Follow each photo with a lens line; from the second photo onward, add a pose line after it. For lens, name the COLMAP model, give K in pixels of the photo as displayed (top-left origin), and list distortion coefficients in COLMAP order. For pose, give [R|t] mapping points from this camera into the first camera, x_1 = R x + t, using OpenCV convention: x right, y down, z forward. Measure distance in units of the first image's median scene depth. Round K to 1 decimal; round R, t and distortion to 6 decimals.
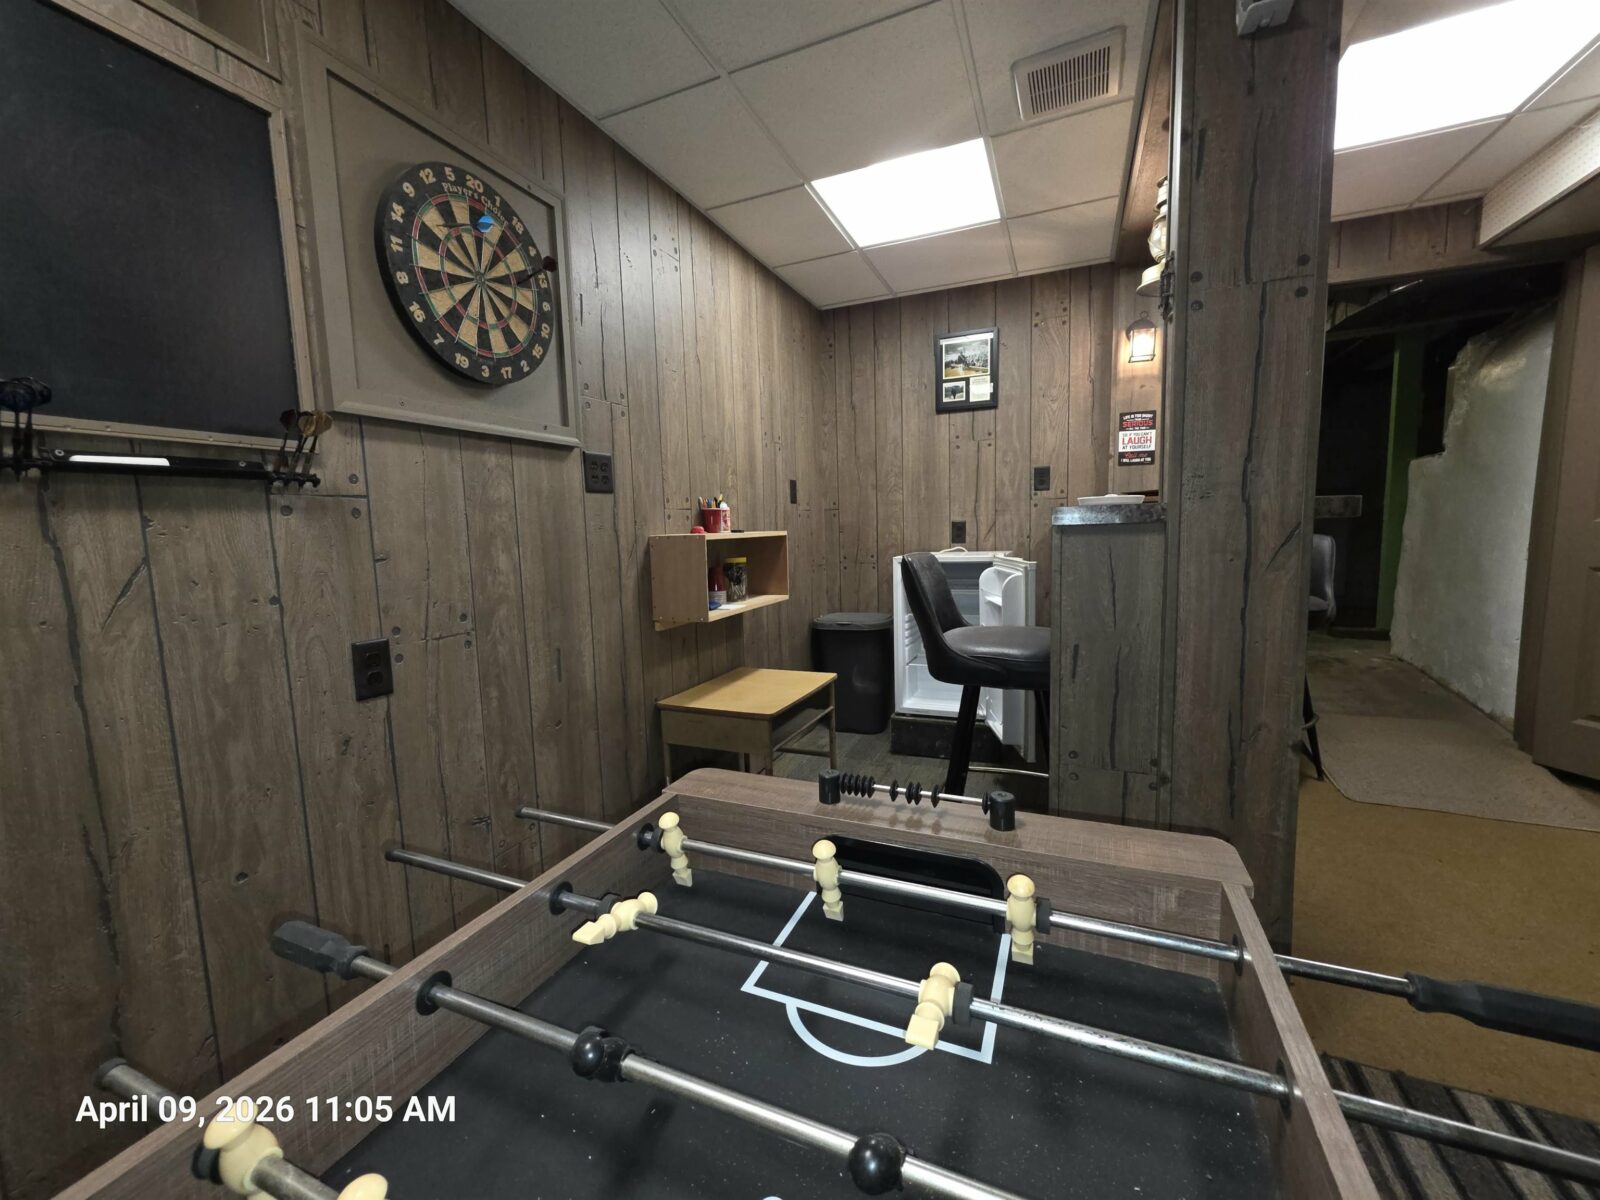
lens RADIAL K [[639.2, 0, 796.0], [0, 639.2, 599.1], [0, 0, 1]] dist [-0.002664, 0.001848]
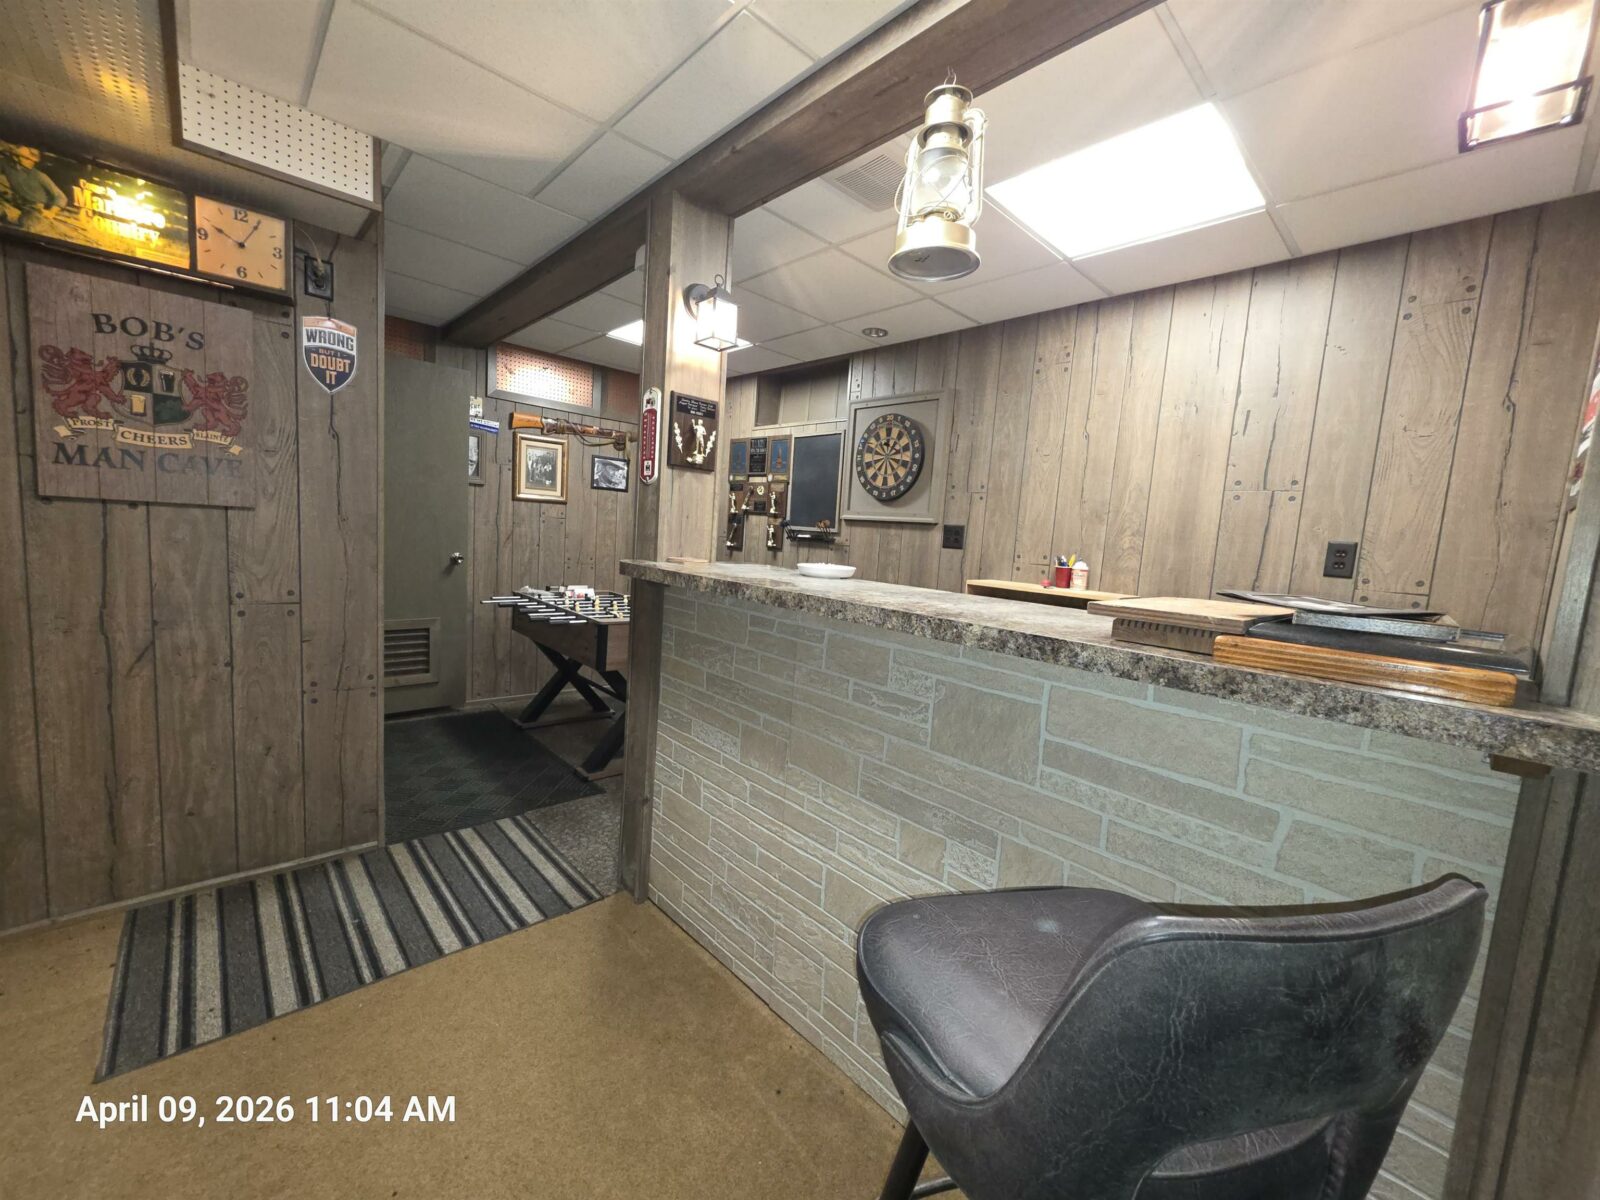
lens RADIAL K [[639.2, 0, 796.0], [0, 639.2, 599.1], [0, 0, 1]] dist [-0.002664, 0.001848]
pose [[-0.407236, 0.096811, -0.908178, 1.754097], [-0.156698, 0.972216, 0.173902, -0.333521], [0.899780, 0.213128, -0.380751, 1.636711]]
